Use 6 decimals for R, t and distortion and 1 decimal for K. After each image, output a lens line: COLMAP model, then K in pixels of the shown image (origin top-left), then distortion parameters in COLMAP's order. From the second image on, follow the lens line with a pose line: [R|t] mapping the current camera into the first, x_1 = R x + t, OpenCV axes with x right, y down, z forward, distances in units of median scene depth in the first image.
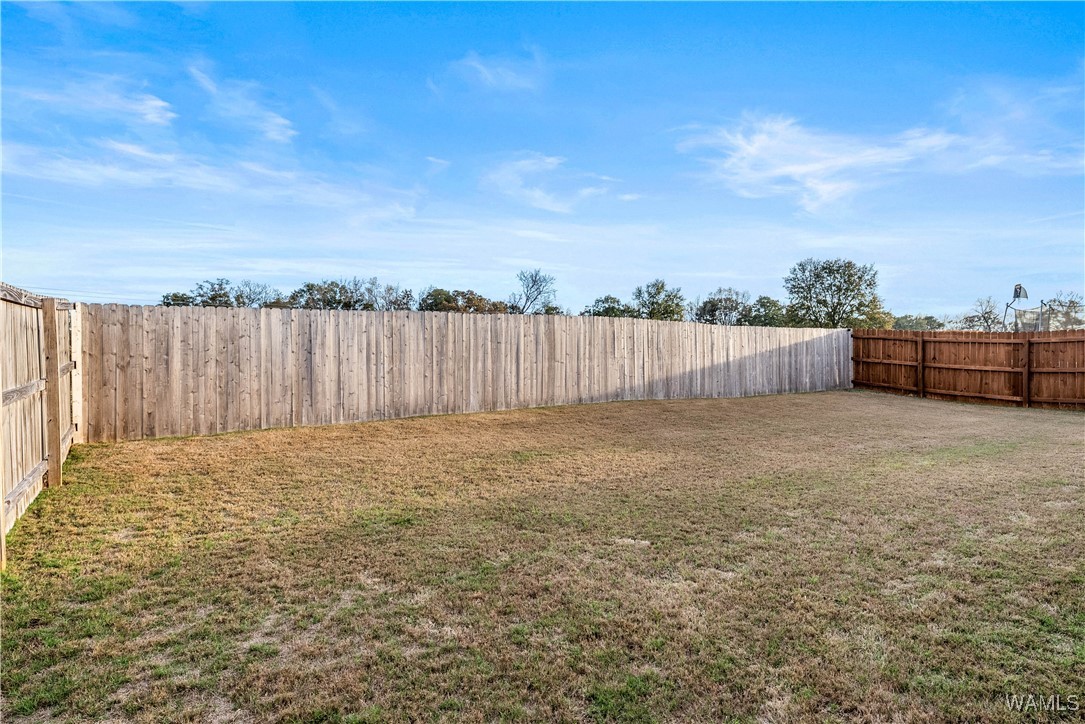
lens RADIAL K [[572.9, 0, 549.4], [0, 572.9, 371.1], [0, 0, 1]] dist [0.005953, 0.000744]
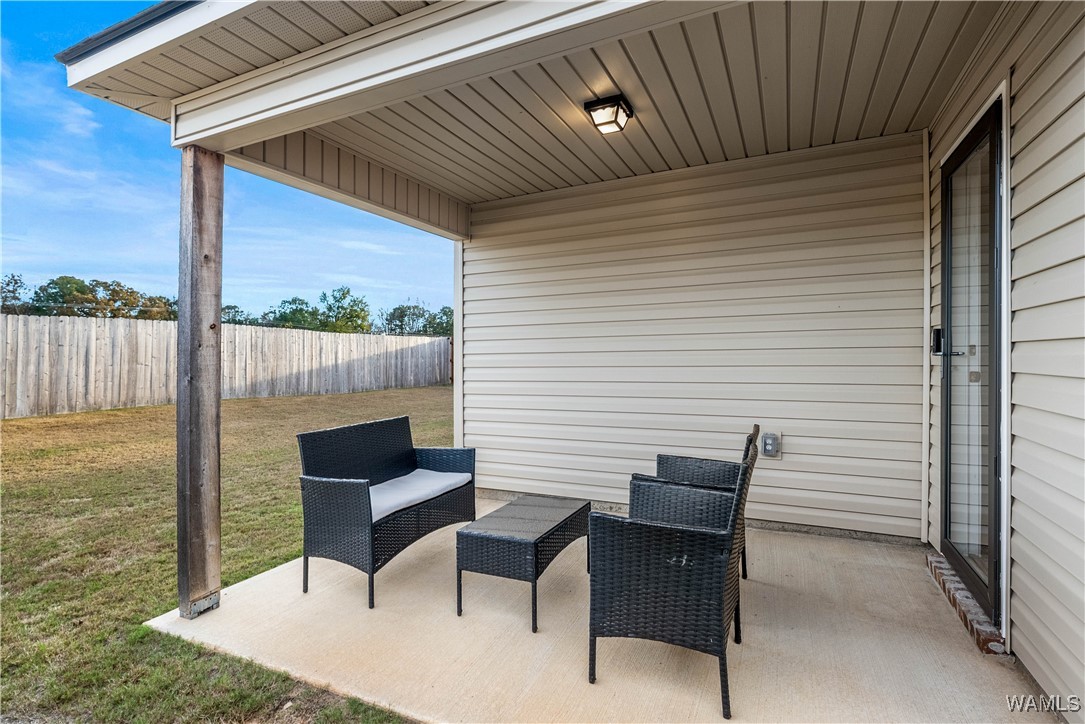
lens RADIAL K [[525.2, 0, 544.2], [0, 525.2, 361.7], [0, 0, 1]] dist [0.001557, 0.000308]
pose [[0.855326, -0.002099, 0.518086, 0.121146], [0.012119, 0.999799, -0.015955, 0.002297], [-0.517949, 0.019926, 0.855180, -0.160656]]
